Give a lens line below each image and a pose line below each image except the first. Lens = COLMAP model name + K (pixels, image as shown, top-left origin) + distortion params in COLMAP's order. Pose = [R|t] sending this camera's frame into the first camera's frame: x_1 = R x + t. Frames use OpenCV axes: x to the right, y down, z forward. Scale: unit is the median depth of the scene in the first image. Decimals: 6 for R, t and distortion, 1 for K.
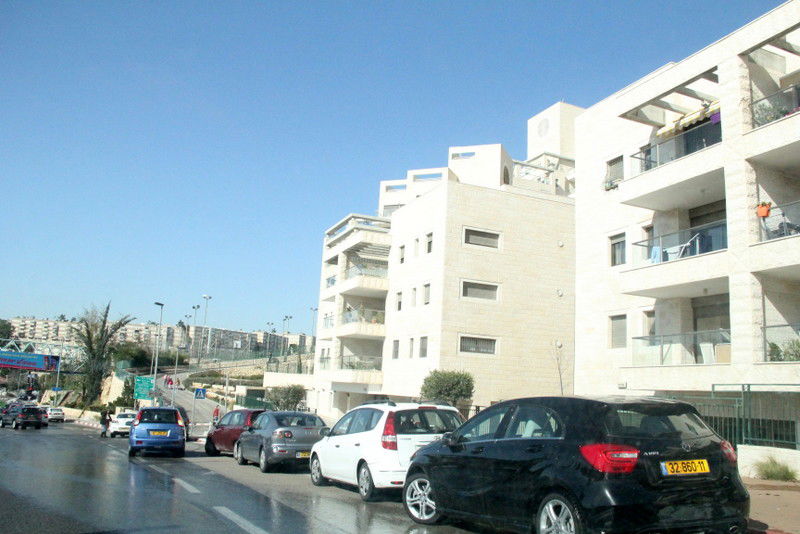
lens RADIAL K [[657.1, 0, 400.0], [0, 657.1, 267.0], [0, 0, 1]] dist [-0.186505, 0.153252]
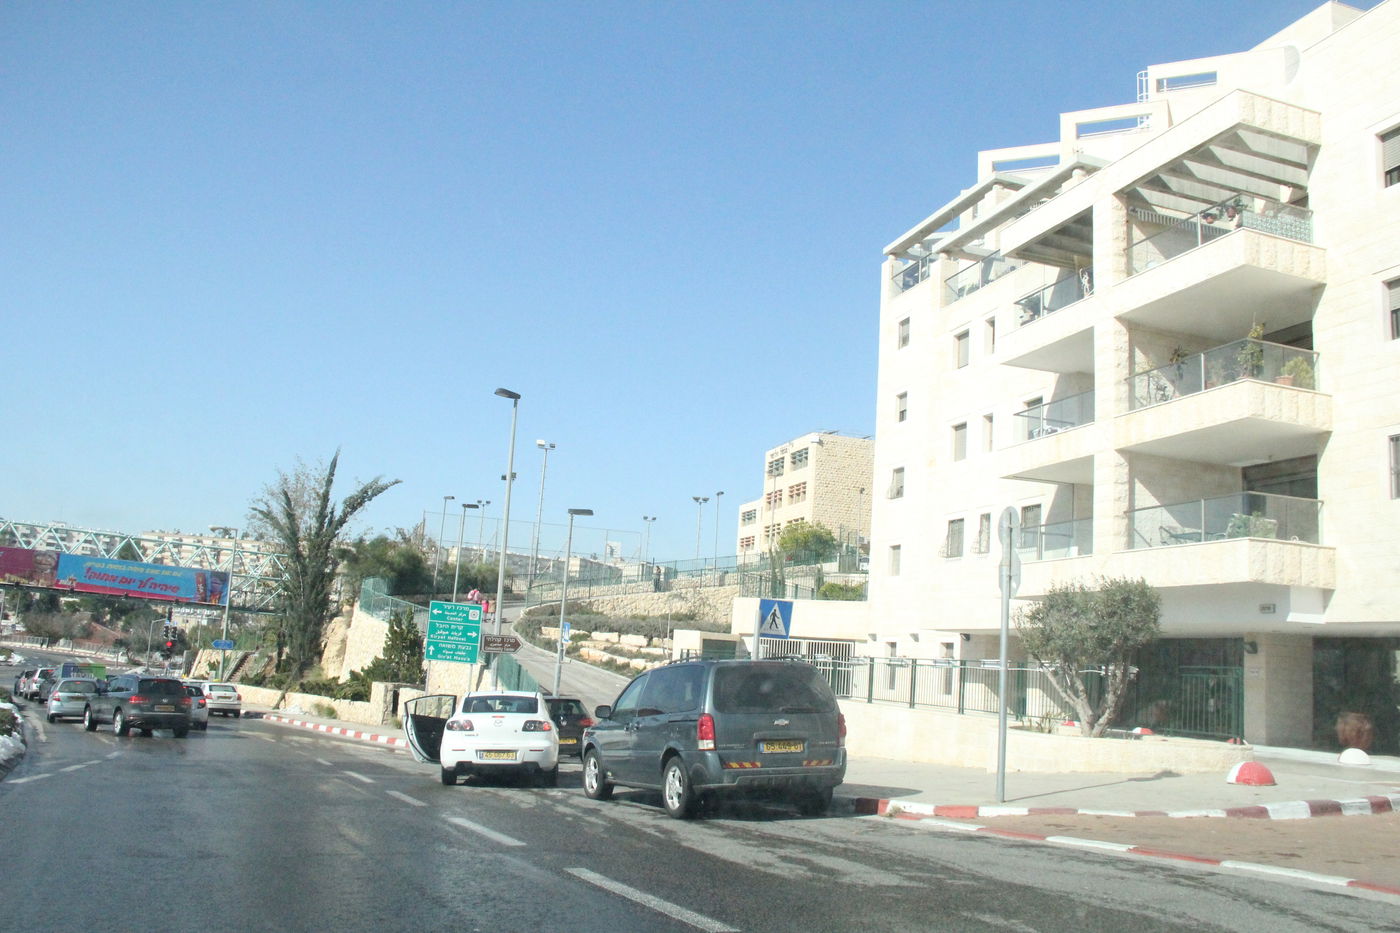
lens RADIAL K [[1149.9, 0, 700.0], [0, 1149.9, 466.5], [0, 0, 1]] dist [-0.186505, 0.153252]
pose [[0.996001, -0.003030, -0.089293, -0.146341], [0.004334, 0.999887, 0.014402, 0.062049], [0.089240, -0.014732, 0.995901, 0.257379]]
